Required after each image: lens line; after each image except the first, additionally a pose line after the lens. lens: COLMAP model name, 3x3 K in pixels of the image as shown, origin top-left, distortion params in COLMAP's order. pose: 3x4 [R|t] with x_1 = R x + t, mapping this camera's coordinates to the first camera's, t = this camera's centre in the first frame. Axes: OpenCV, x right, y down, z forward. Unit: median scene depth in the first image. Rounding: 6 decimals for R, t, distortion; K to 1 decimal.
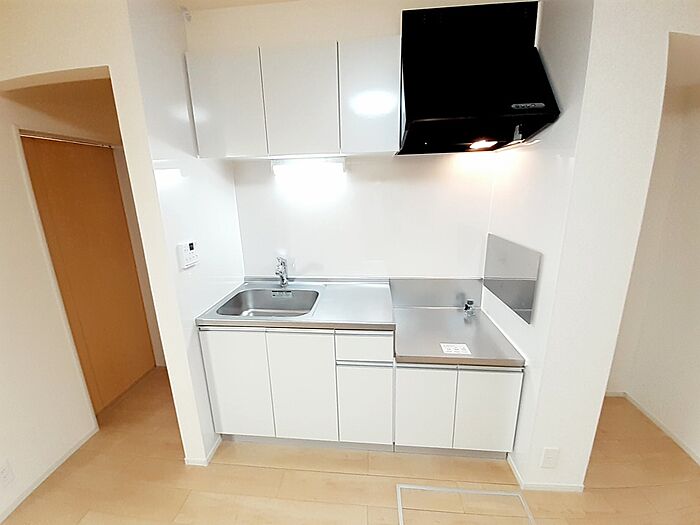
lens RADIAL K [[275.9, 0, 348.9], [0, 275.9, 247.8], [0, 0, 1]] dist [-0.000175, -0.000066]
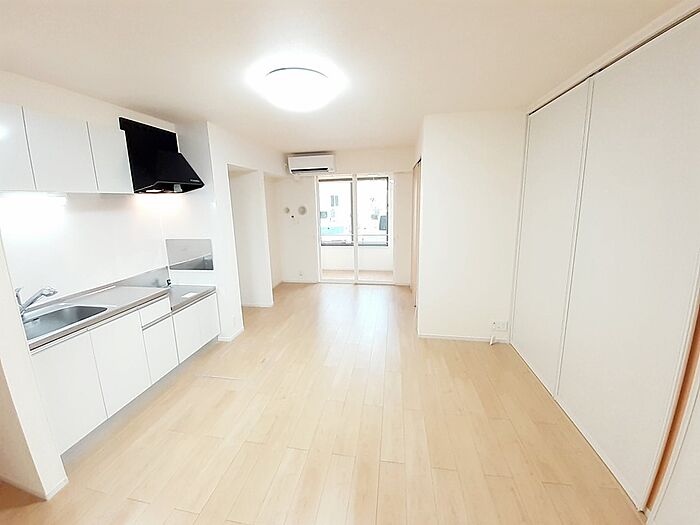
lens RADIAL K [[274.1, 0, 347.4], [0, 274.1, 251.4], [0, 0, 1]] dist [0.050119, -0.031156]
pose [[0.072538, -0.158457, 0.984698, -1.390550], [0.245015, 0.959875, 0.136413, 0.074505], [-0.966802, 0.231370, 0.108451, -0.353889]]
